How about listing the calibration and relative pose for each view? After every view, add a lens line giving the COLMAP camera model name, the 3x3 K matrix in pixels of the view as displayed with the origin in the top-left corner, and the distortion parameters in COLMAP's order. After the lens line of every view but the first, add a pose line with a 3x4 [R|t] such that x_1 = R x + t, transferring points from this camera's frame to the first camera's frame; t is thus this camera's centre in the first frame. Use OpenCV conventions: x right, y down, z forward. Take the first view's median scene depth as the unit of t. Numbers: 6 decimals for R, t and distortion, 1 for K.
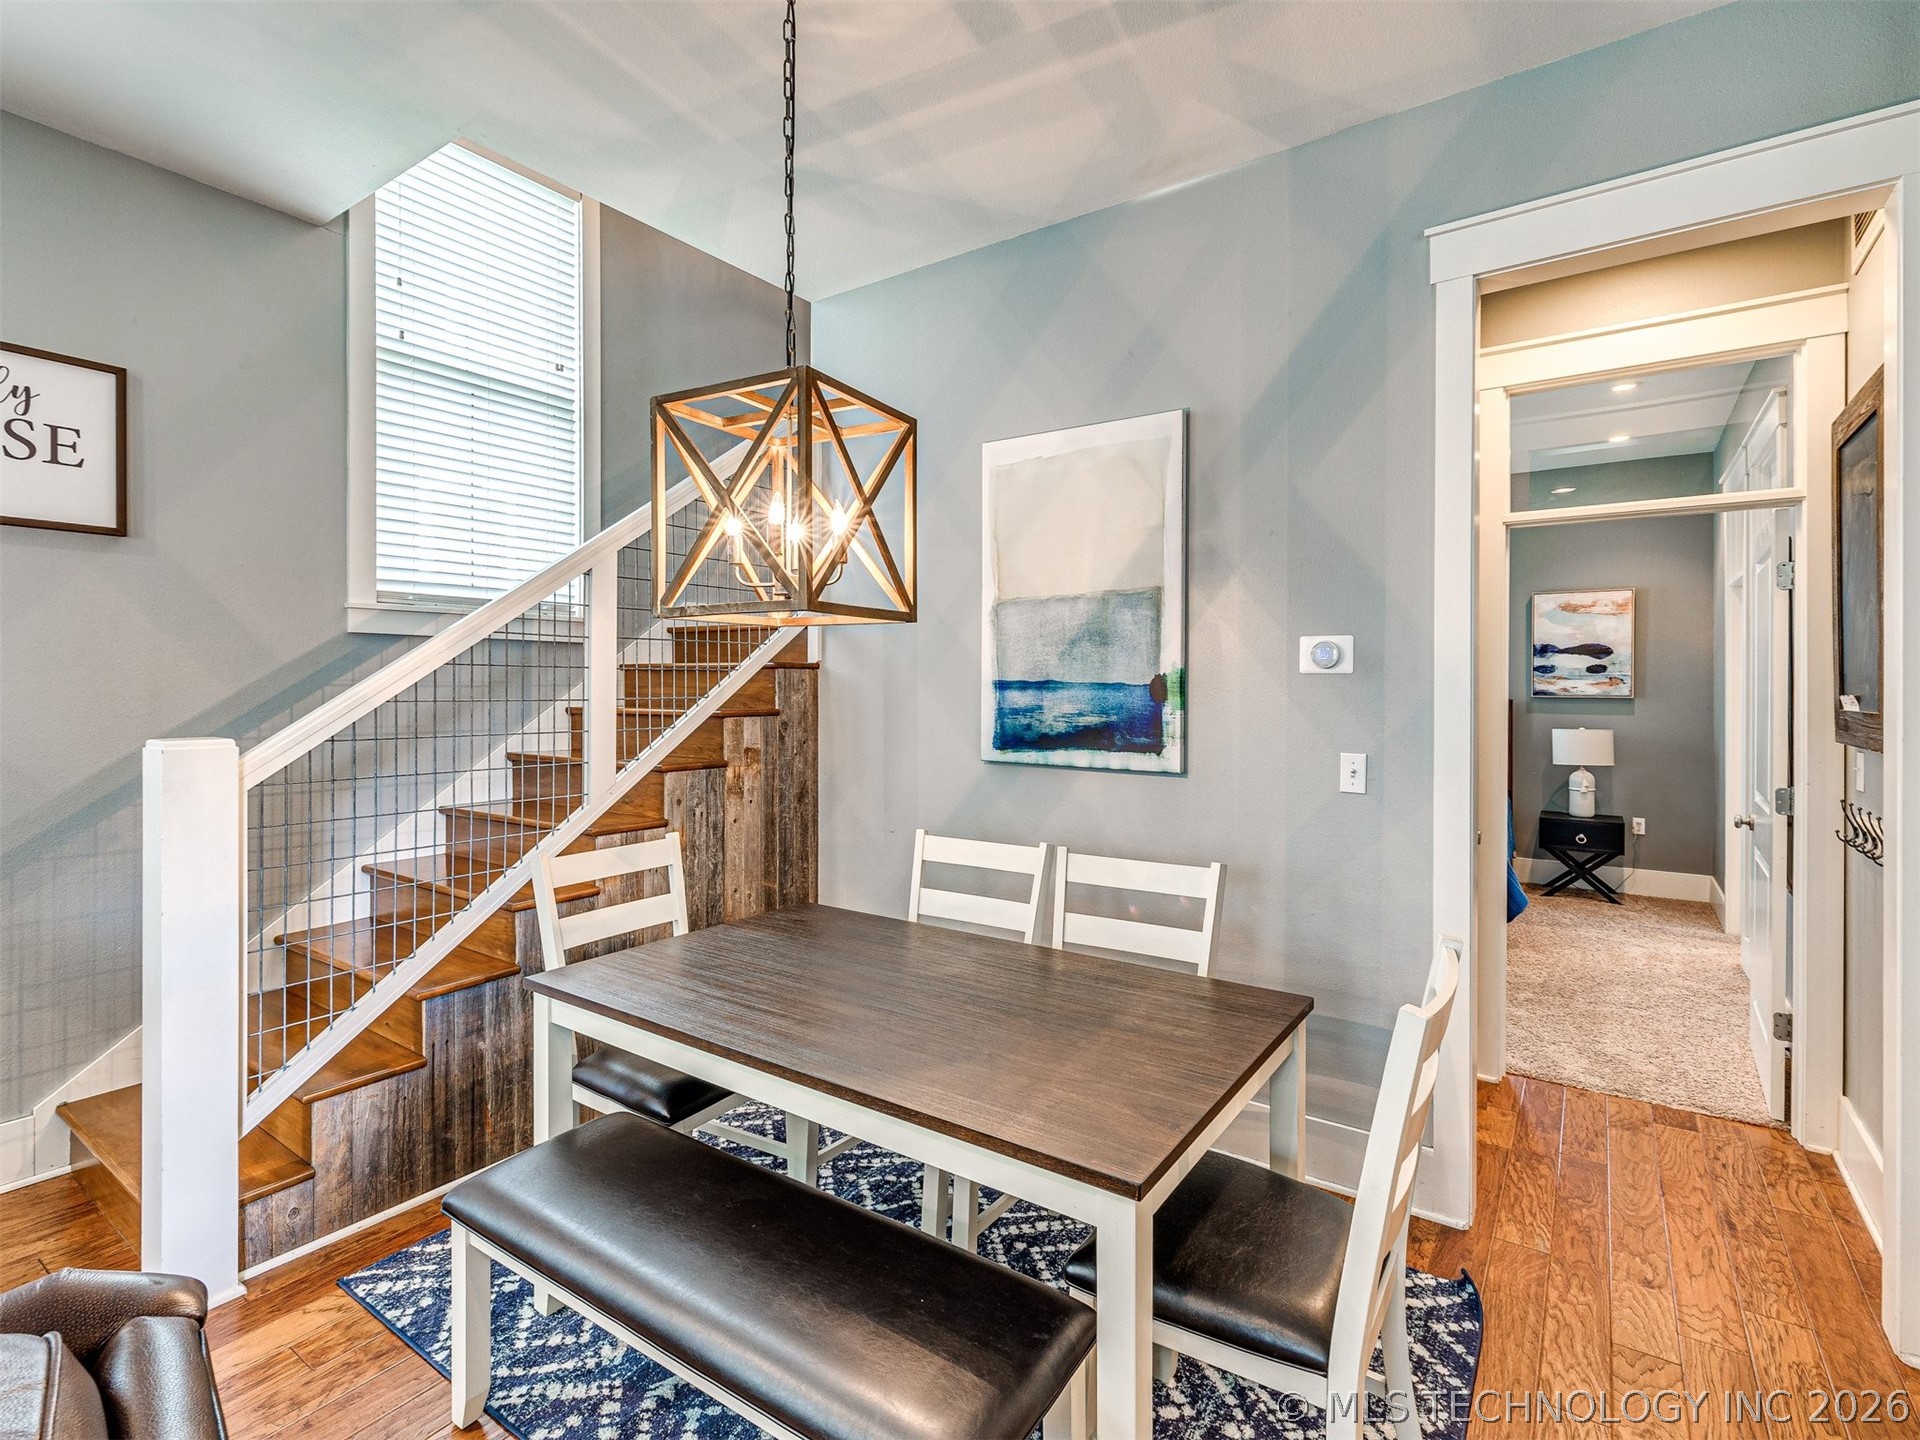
lens RADIAL K [[913.7, 0, 966.3], [0, 913.7, 692.0], [0, 0, 1]] dist [-0.002745, -0.000564]
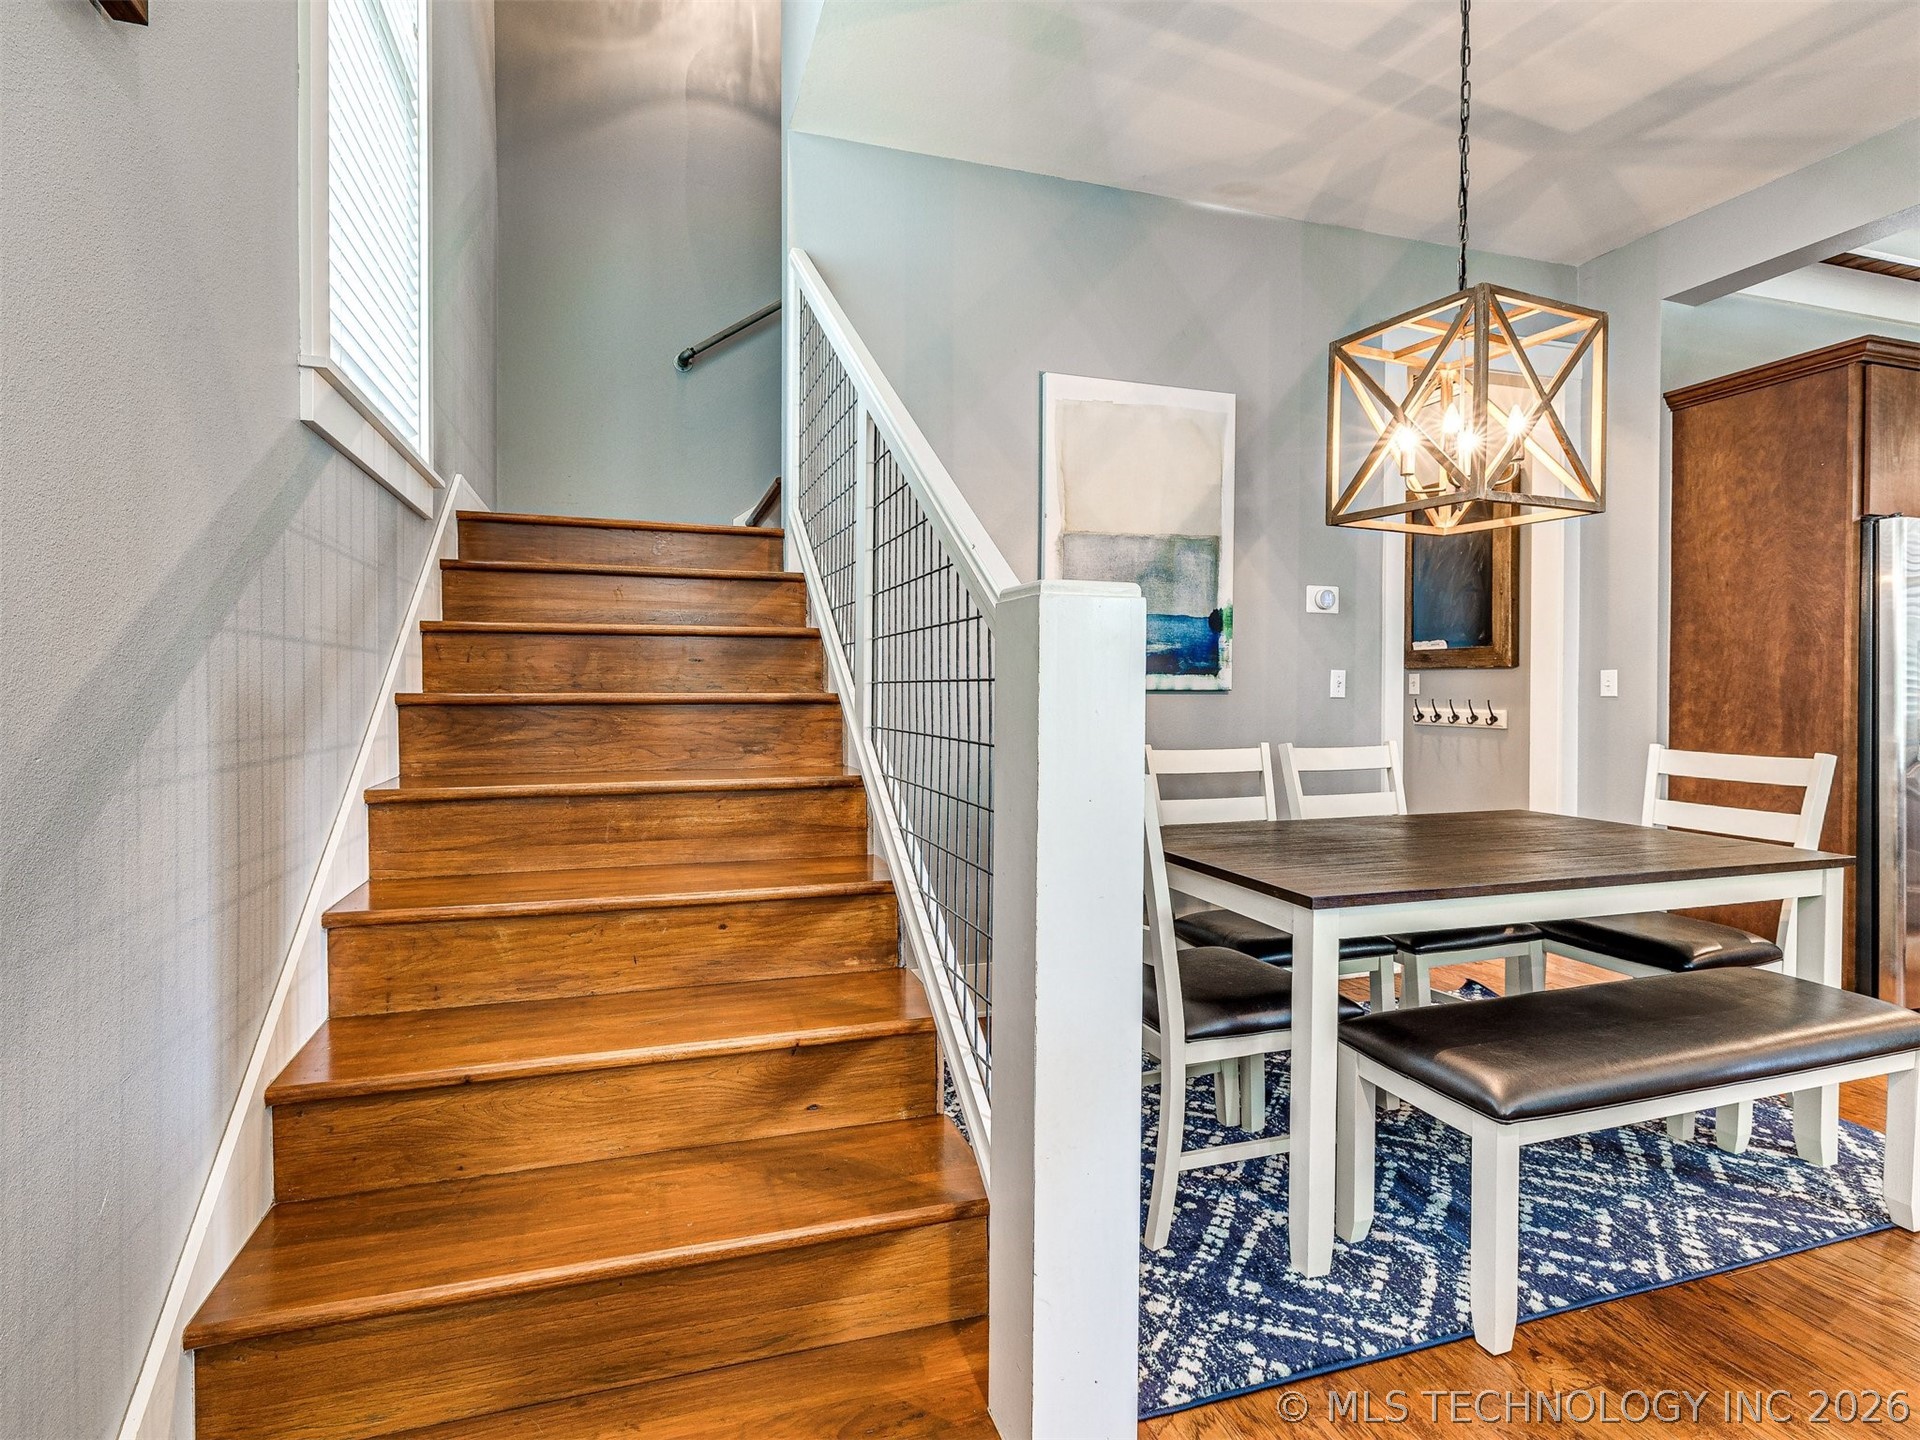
lens RADIAL K [[913.7, 0, 966.3], [0, 913.7, 692.0], [0, 0, 1]] dist [-0.002745, -0.000564]
pose [[0.625673, -0.006723, 0.780057, -1.127271], [0.000788, 0.999968, 0.007986, 0.096472], [-0.780085, -0.004382, 0.625658, 0.606181]]
